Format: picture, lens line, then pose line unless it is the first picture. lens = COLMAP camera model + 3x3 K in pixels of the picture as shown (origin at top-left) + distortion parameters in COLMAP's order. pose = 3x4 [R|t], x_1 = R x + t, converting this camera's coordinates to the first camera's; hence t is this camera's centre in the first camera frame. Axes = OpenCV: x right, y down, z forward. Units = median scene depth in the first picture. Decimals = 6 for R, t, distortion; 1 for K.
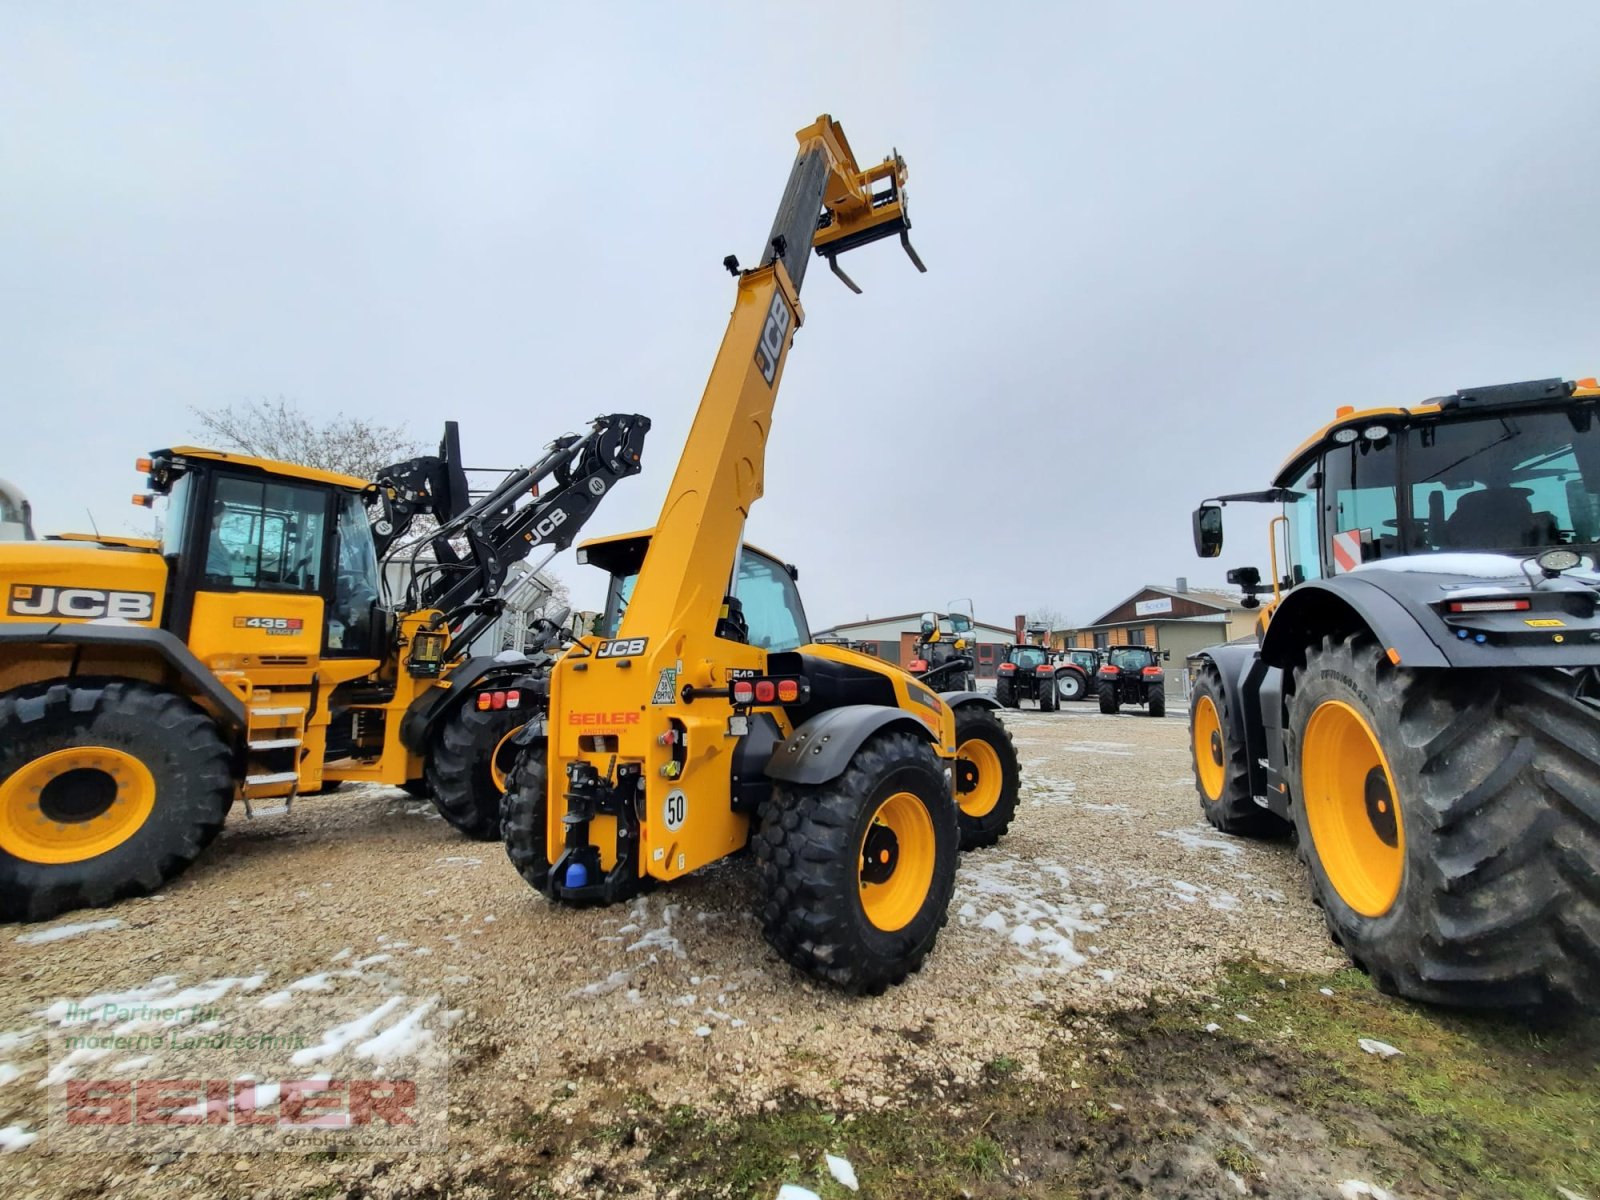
lens RADIAL K [[632.5, 0, 795.8], [0, 632.5, 583.0], [0, 0, 1]] dist [-0.014960, -0.000457]
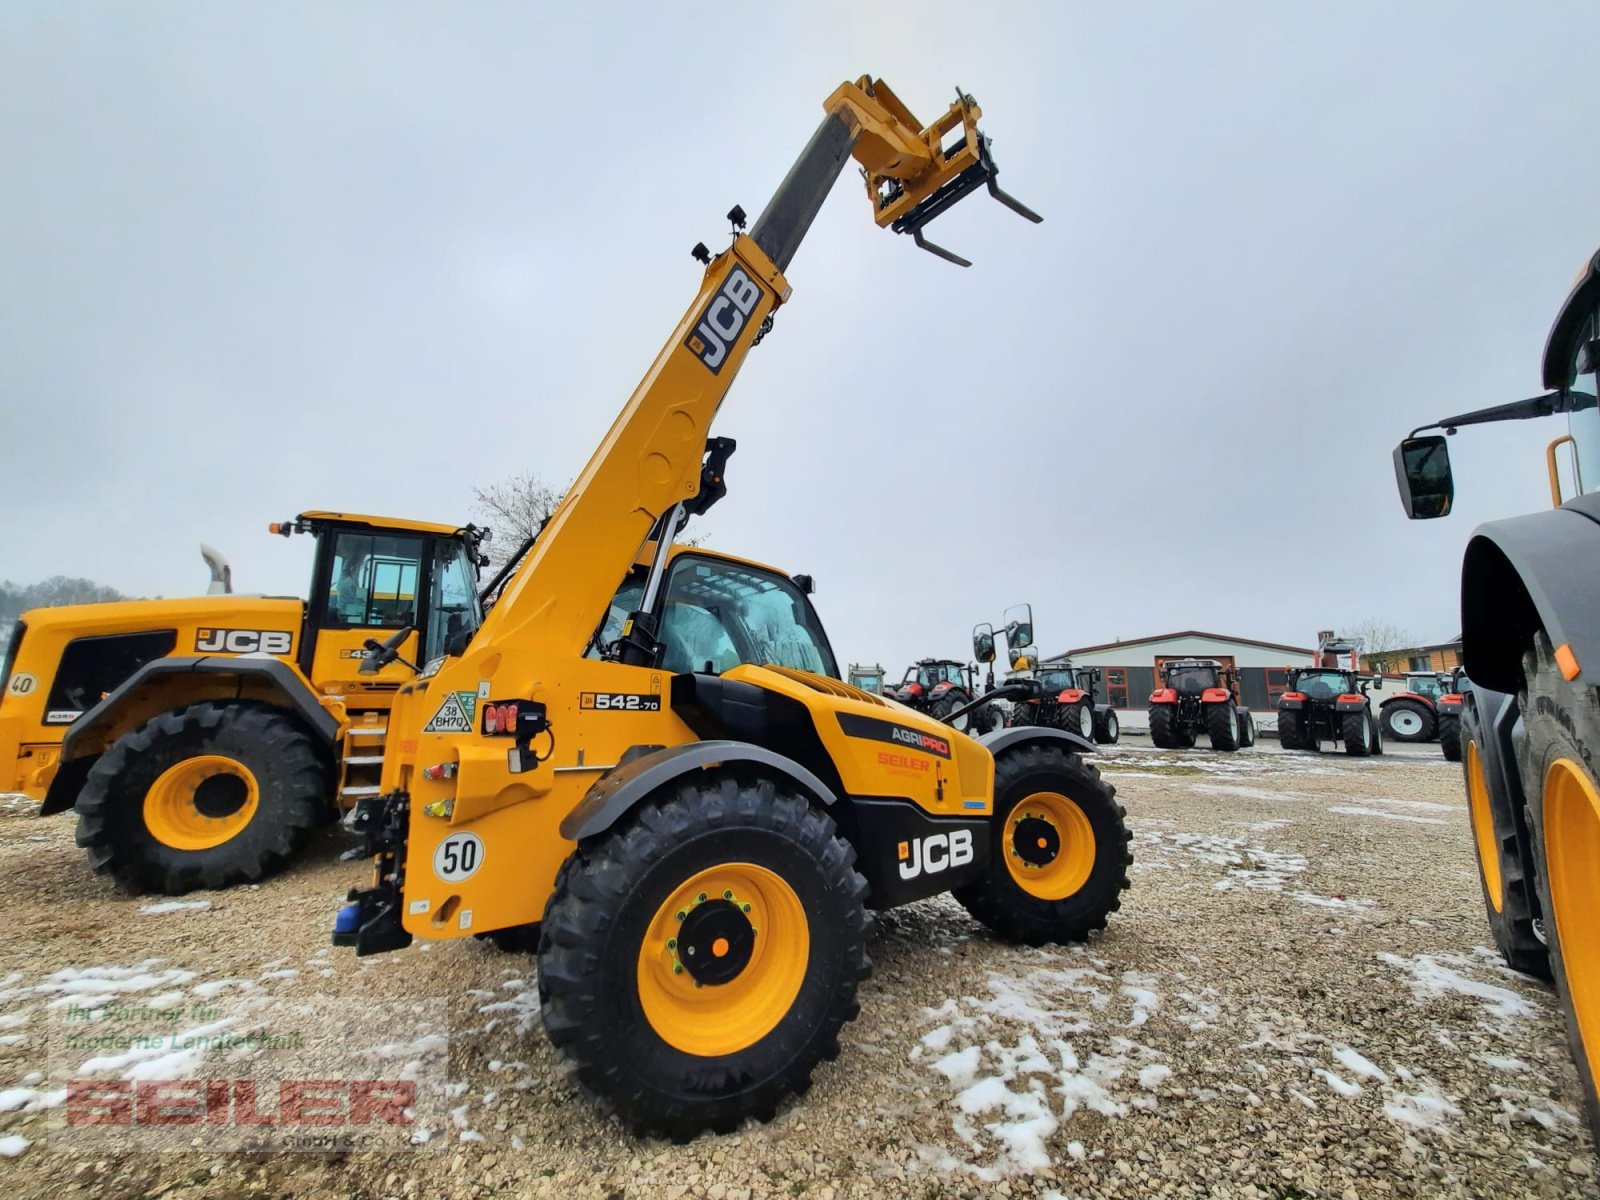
lens RADIAL K [[636.6, 0, 795.7], [0, 636.6, 580.6], [0, 0, 1]] dist [-0.019190, -0.000195]
pose [[0.924799, -0.065047, -0.374853, 0.330478], [0.046372, 0.997202, -0.058639, 0.031494], [0.377619, 0.036847, 0.925228, 0.205545]]
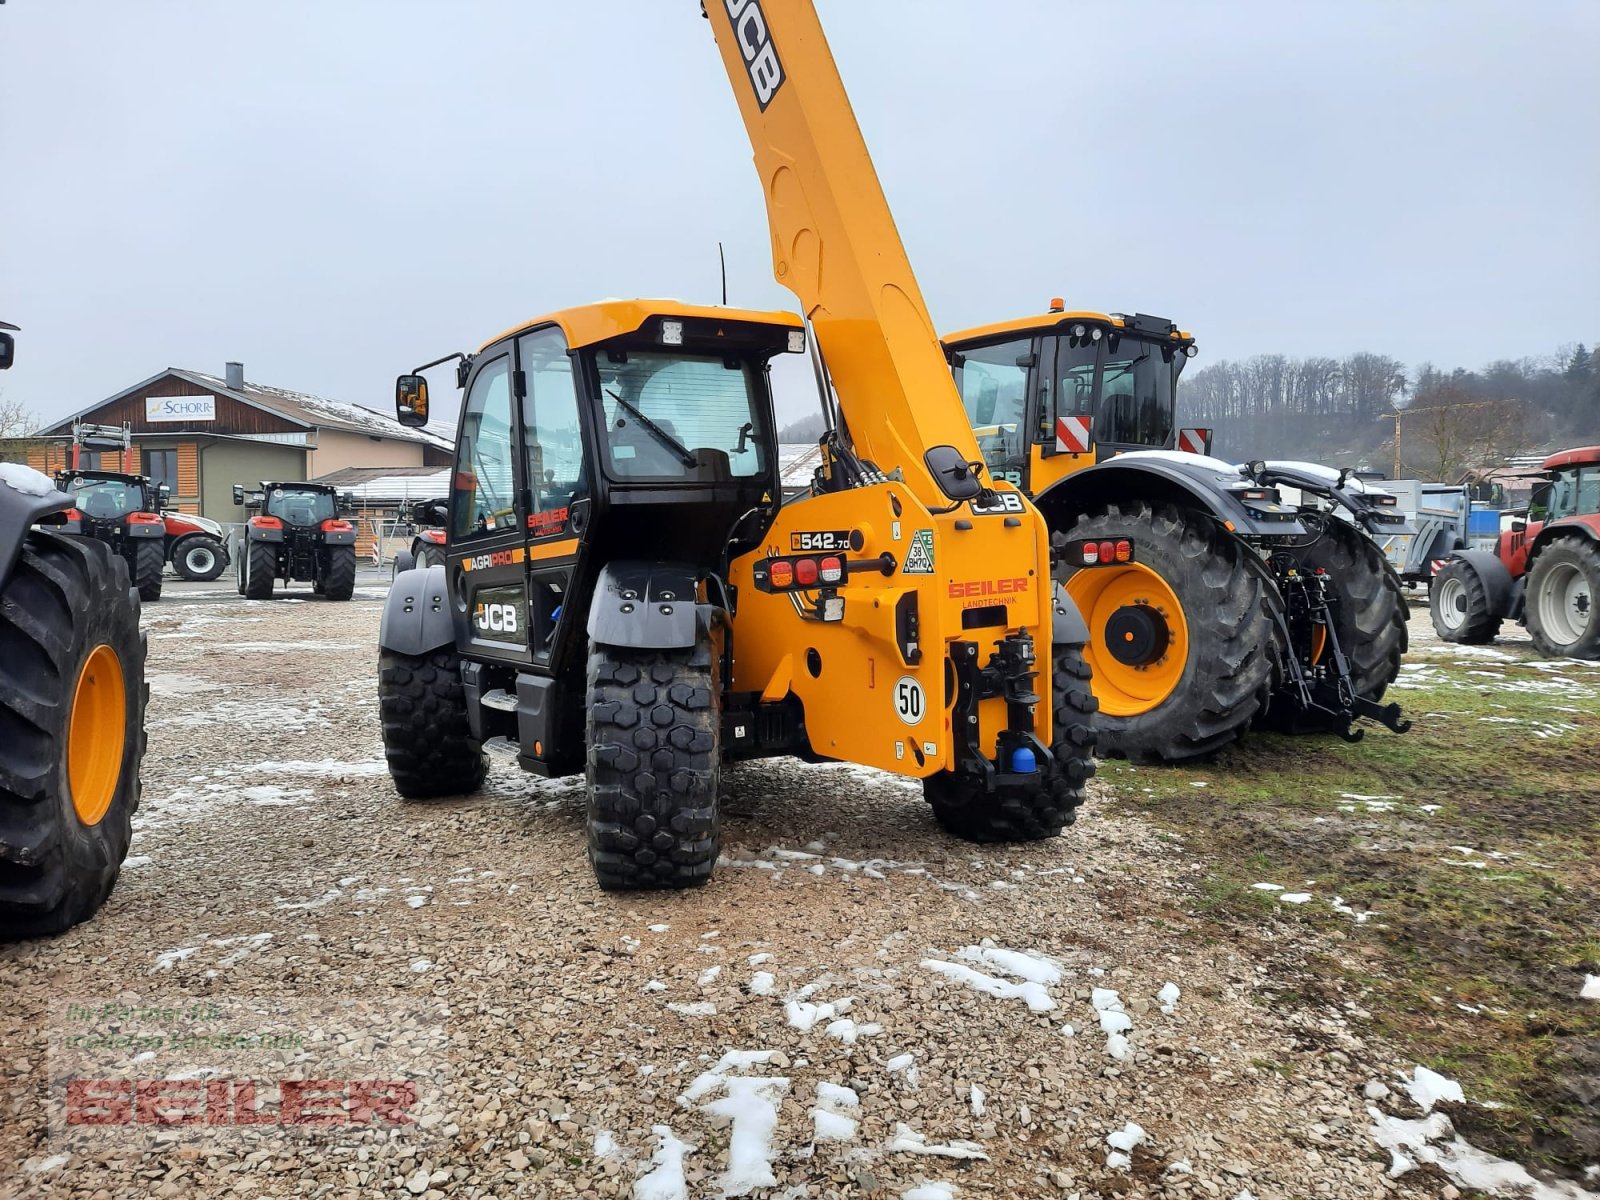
lens RADIAL K [[1161.1, 0, 816.7], [0, 1161.1, 583.4], [0, 0, 1]] dist [0.078119, -0.109773]
pose [[0.475271, -0.031811, 0.879264, -0.954996], [-0.133715, 0.985126, 0.107919, 0.041483], [-0.869620, -0.168862, 0.463948, 0.269324]]
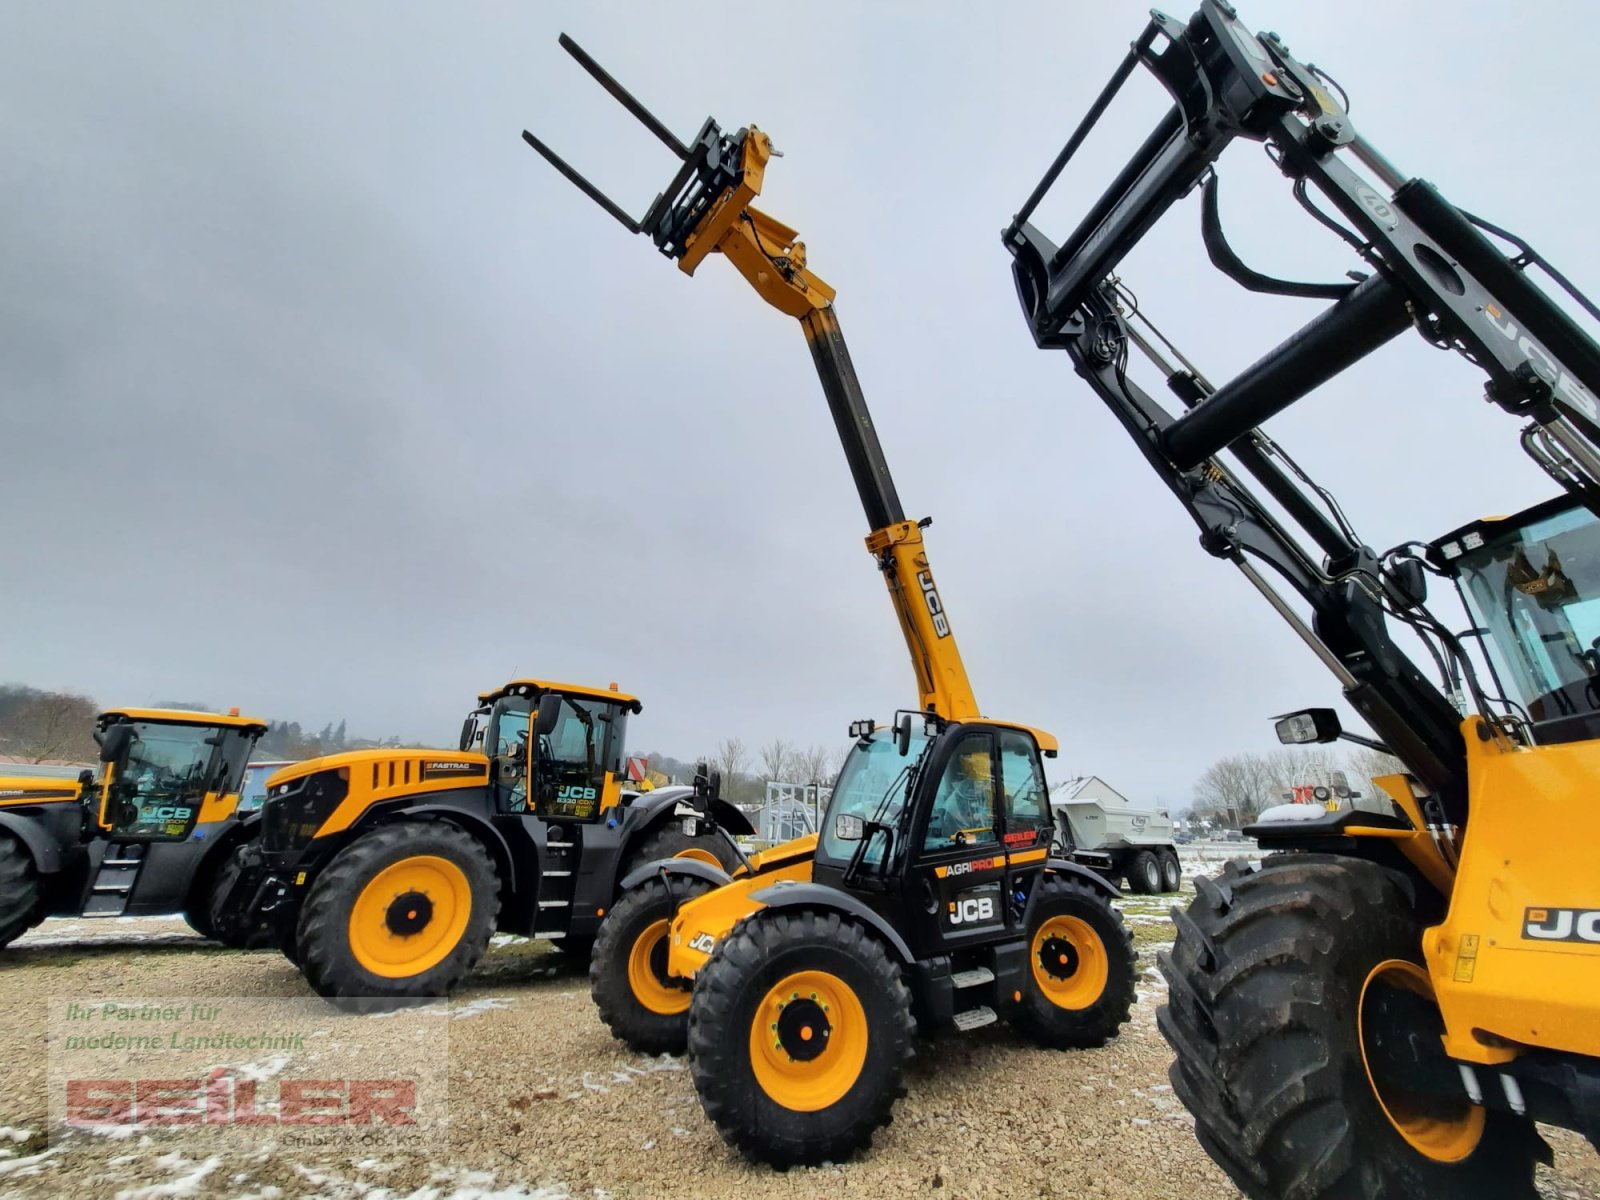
lens RADIAL K [[629.7, 0, 793.0], [0, 629.7, 580.0], [0, 0, 1]] dist [-0.017586, -0.000628]
pose [[-0.888798, 0.157718, 0.430306, -0.374855], [-0.081670, 0.869384, -0.487341, 0.265734], [-0.450964, -0.468291, -0.759826, 1.914545]]
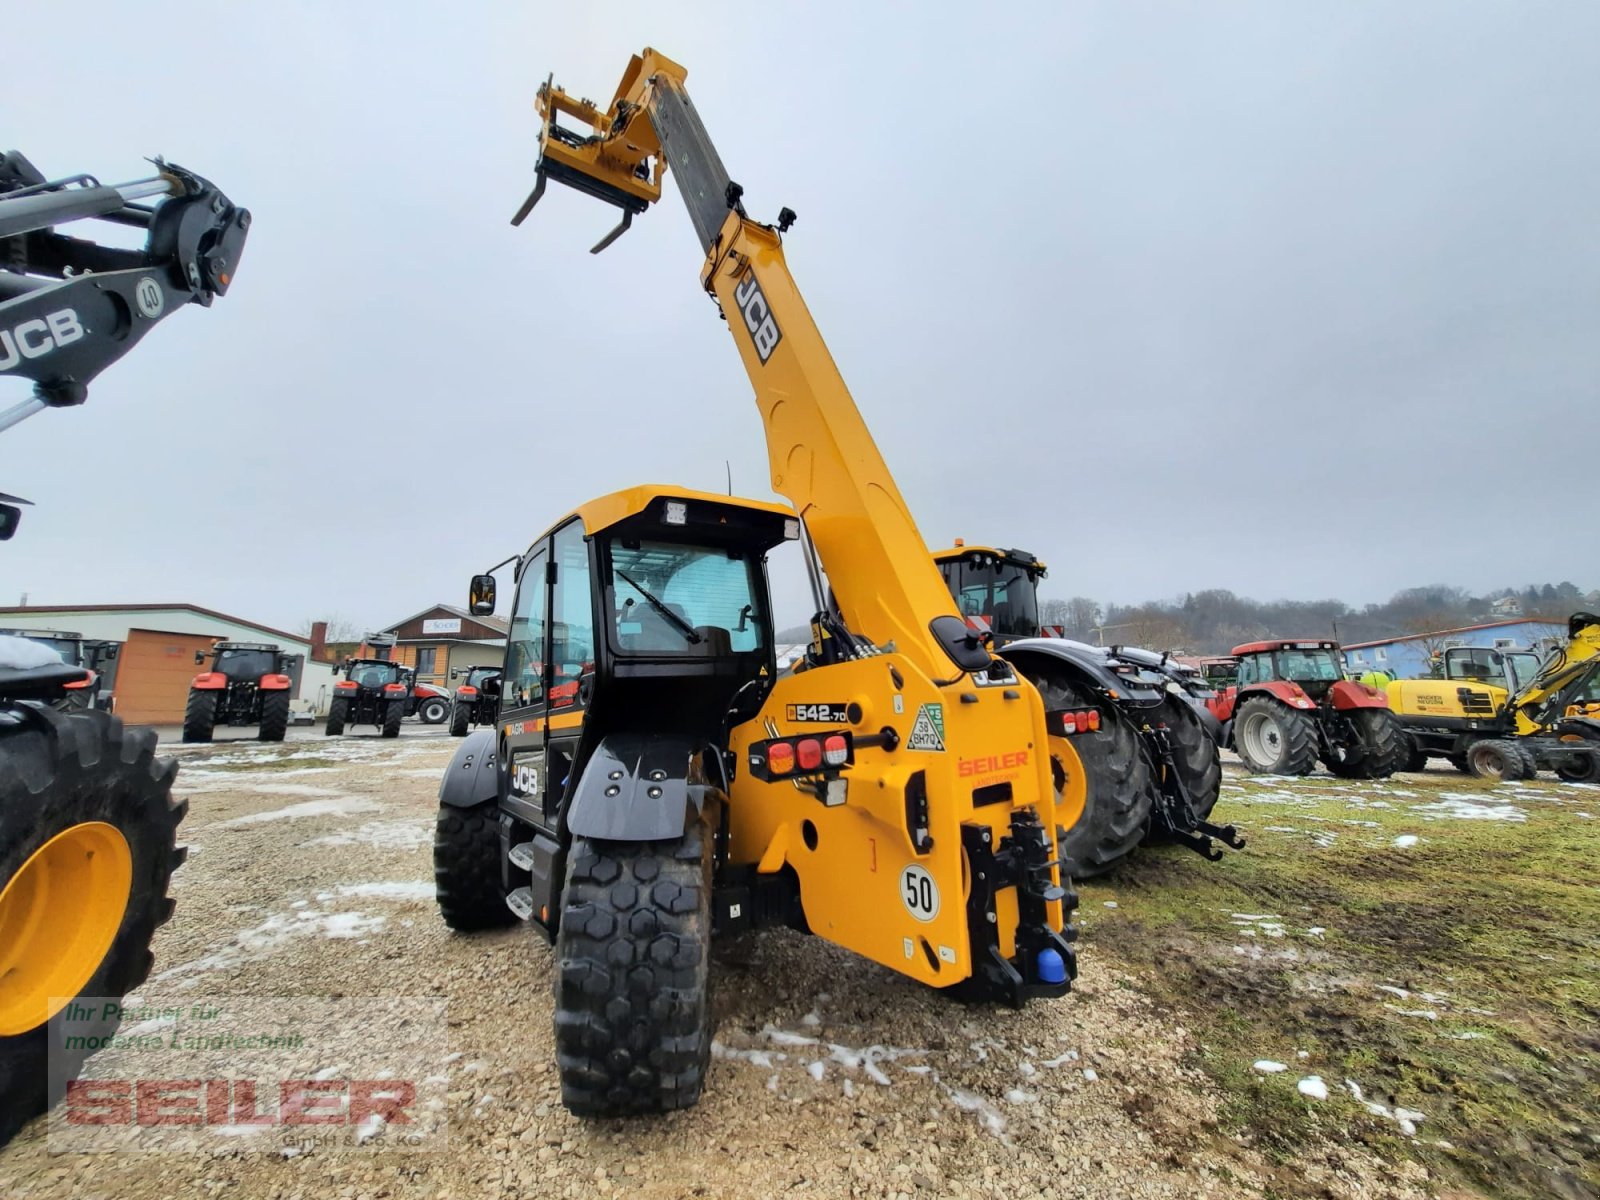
lens RADIAL K [[632.5, 0, 795.8], [0, 632.5, 583.0], [0, 0, 1]] dist [-0.014960, -0.000457]
pose [[0.467701, 0.157702, 0.869705, -0.627447], [-0.131344, 0.985430, -0.108054, 0.060115], [-0.874074, -0.063693, 0.481600, 0.465574]]
